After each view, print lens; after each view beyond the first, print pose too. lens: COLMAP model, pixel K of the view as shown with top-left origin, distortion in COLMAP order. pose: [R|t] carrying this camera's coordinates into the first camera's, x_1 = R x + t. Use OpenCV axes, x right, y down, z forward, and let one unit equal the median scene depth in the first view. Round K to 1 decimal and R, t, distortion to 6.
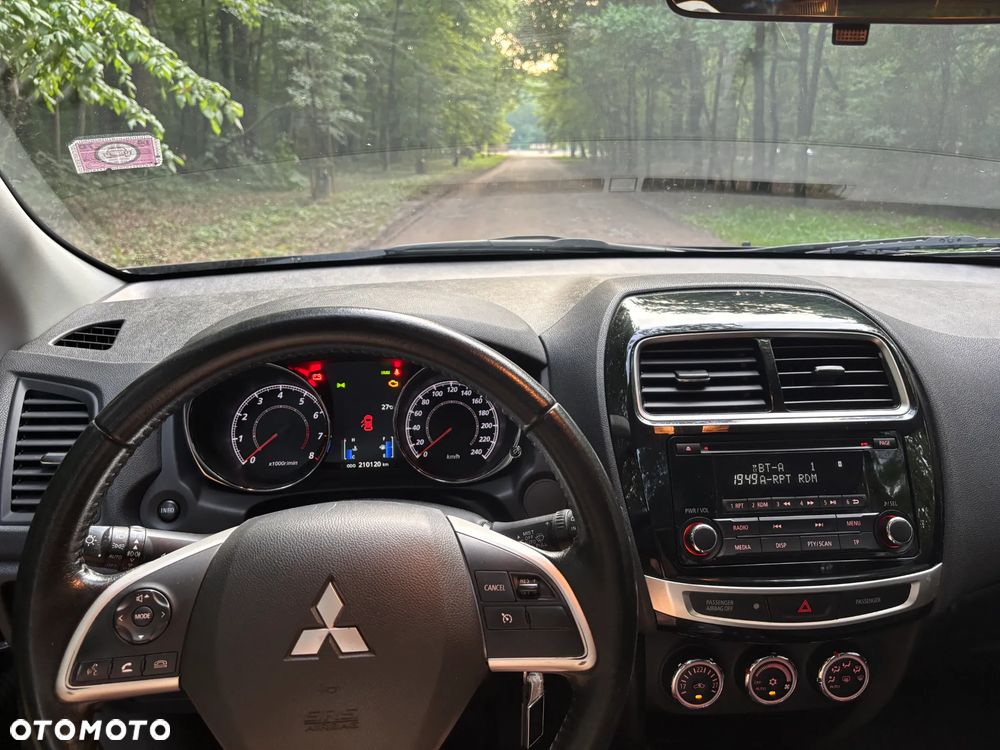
lens RADIAL K [[764.5, 0, 504.9], [0, 764.5, 371.7], [0, 0, 1]] dist [0.070057, -0.081115]
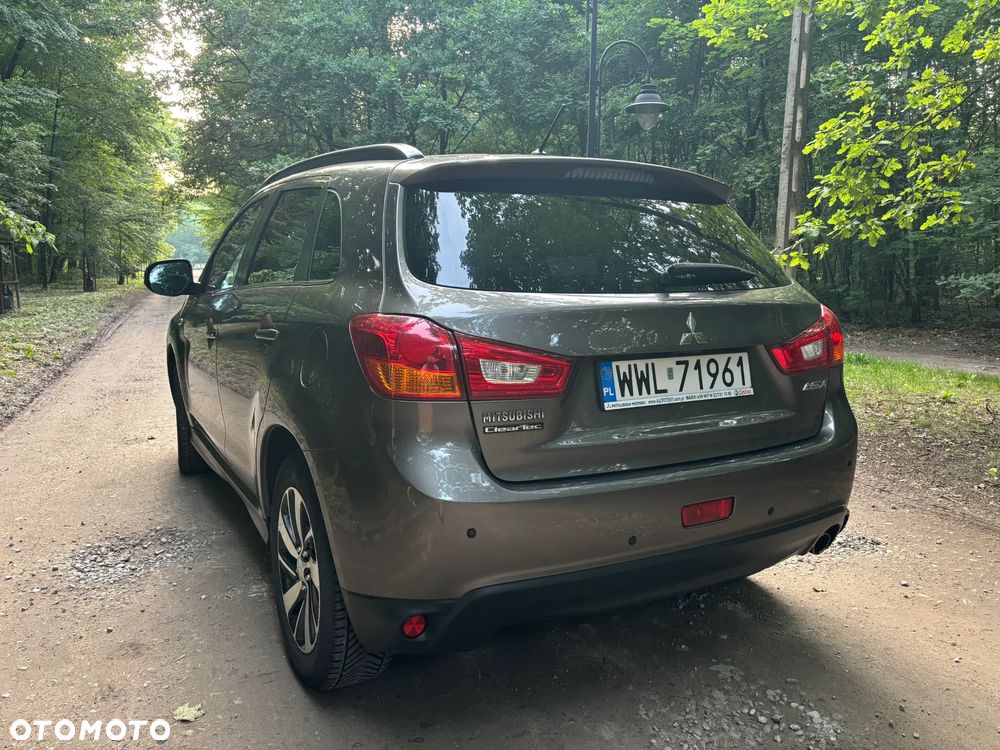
lens RADIAL K [[764.5, 0, 504.9], [0, 764.5, 371.7], [0, 0, 1]] dist [0.070057, -0.081115]
pose [[0.916423, -0.059199, 0.395809, -0.038520], [0.117155, 0.985357, -0.123876, 0.060447], [-0.382680, 0.159894, 0.909940, -0.193996]]
